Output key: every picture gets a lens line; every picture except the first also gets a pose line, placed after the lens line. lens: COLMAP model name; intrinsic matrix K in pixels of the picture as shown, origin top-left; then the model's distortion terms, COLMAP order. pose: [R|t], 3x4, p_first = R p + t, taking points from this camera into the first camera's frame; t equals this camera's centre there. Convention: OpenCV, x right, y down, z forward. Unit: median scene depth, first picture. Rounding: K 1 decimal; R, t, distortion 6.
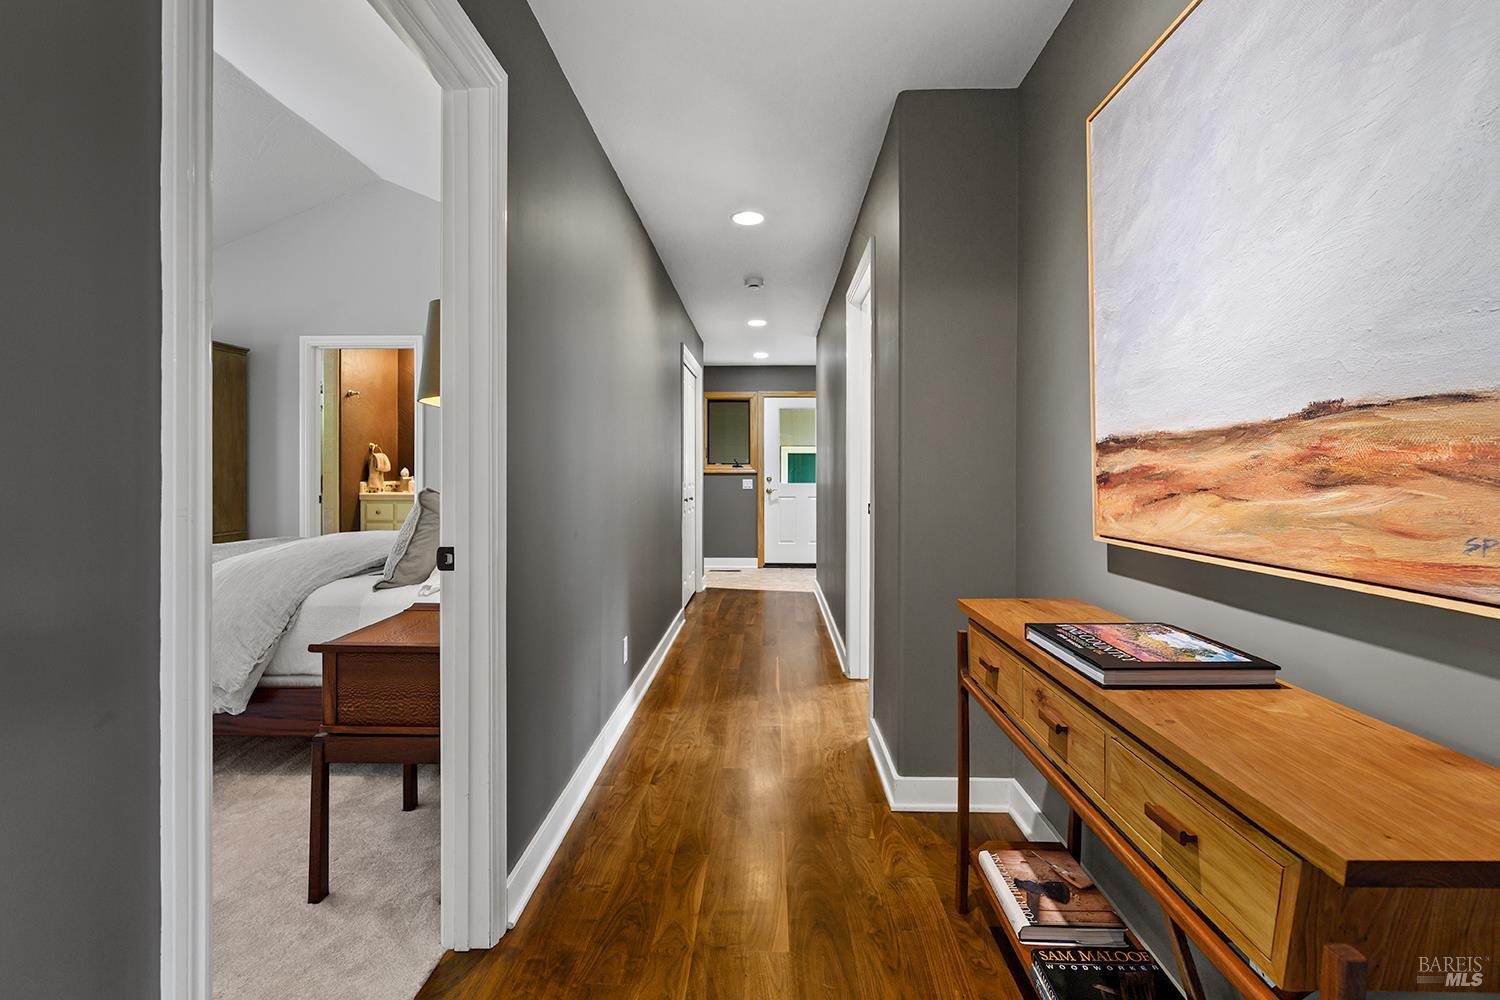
lens RADIAL K [[699.7, 0, 755.5], [0, 699.7, 473.1], [0, 0, 1]] dist [0.003531, 0.000007]
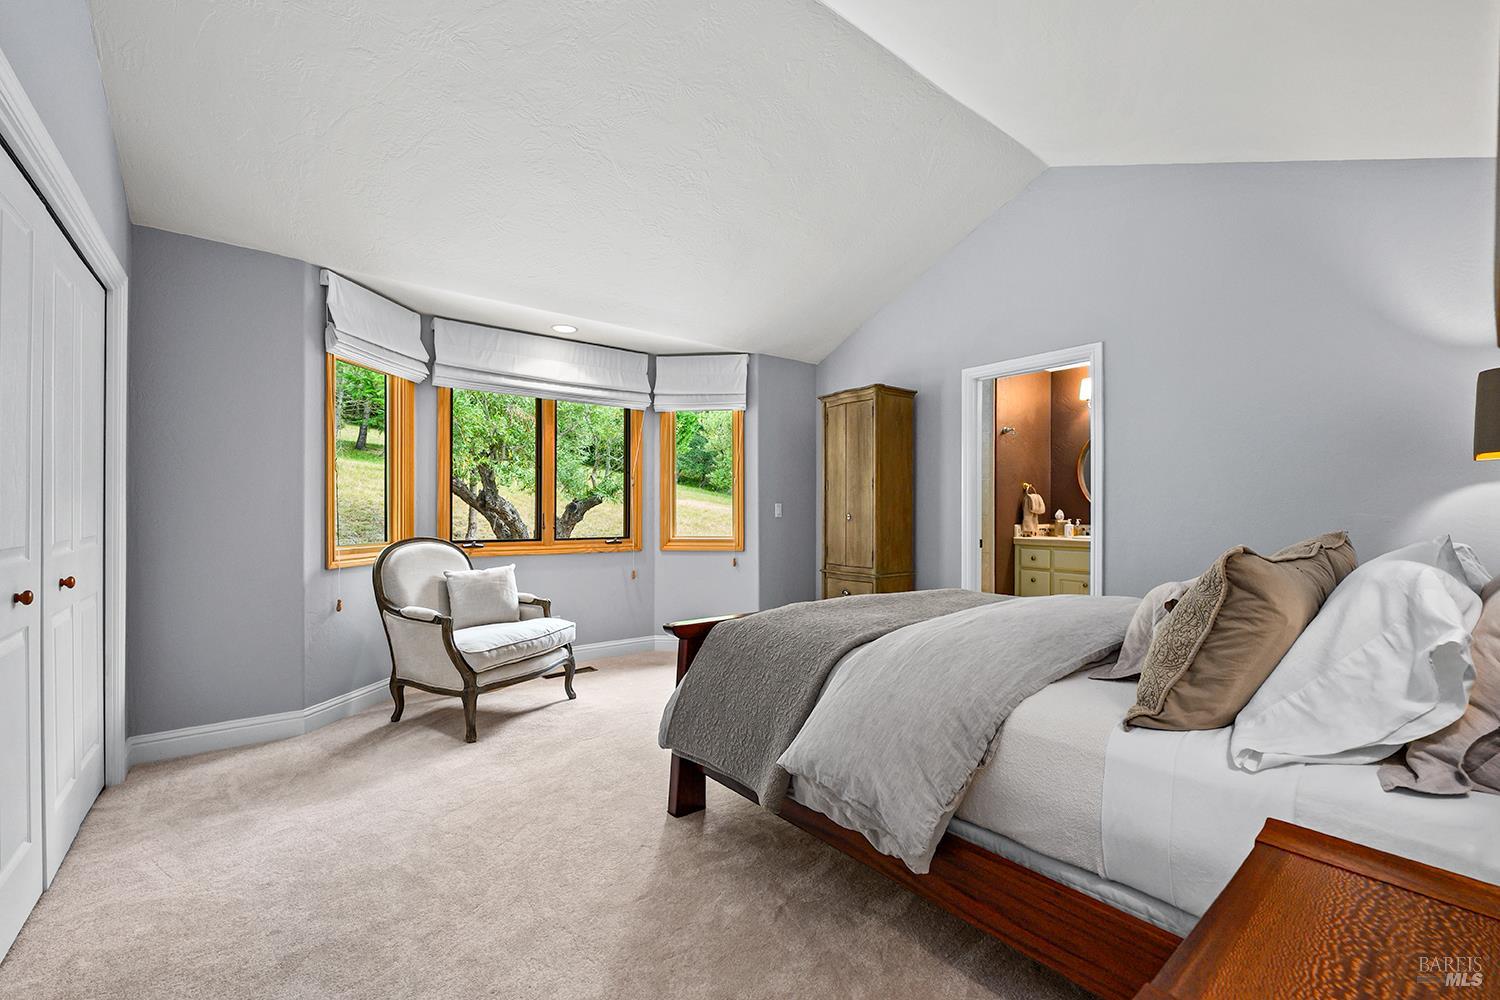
lens RADIAL K [[606.6, 0, 757.0], [0, 606.6, 512.2], [0, 0, 1]] dist [-0.009926, 0.000534]
pose [[0.646410, -0.001202, -0.762989, -0.172207], [-0.003337, 0.999985, -0.004402, 0.000434], [0.762983, 0.005392, 0.646396, 0.219646]]
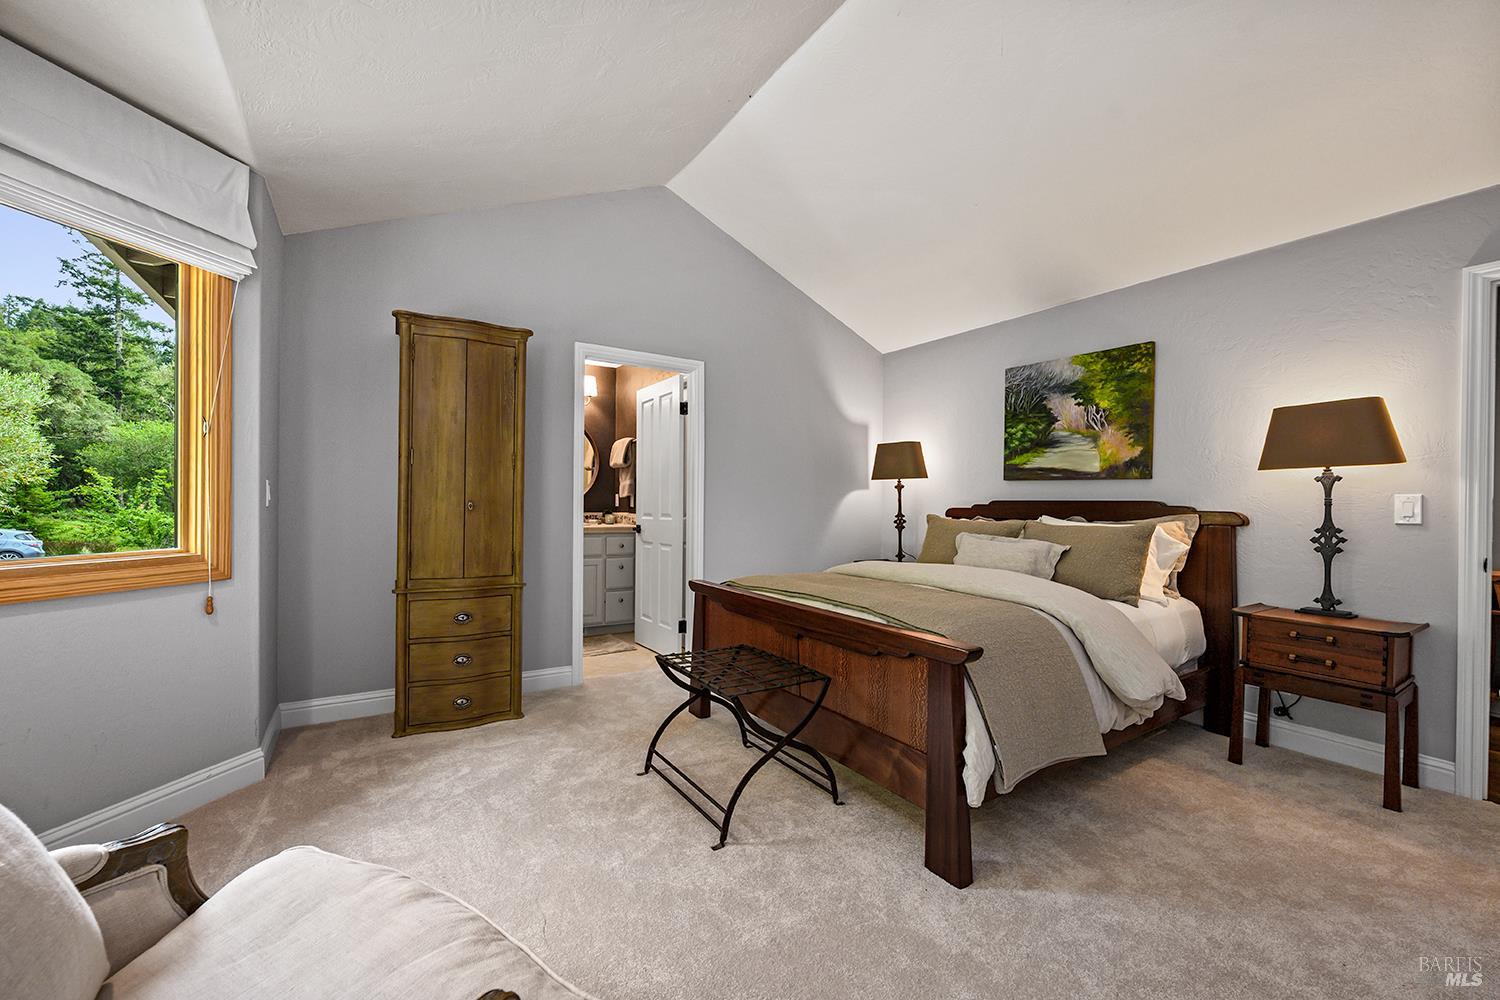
lens RADIAL K [[606.6, 0, 751.1], [0, 606.6, 505.1], [0, 0, 1]] dist [-0.009926, 0.000534]
pose [[0.824887, 0.005293, 0.565273, -0.856740], [-0.006681, 0.999978, 0.000386, -0.000093], [-0.565258, -0.004095, 0.824904, 0.231848]]
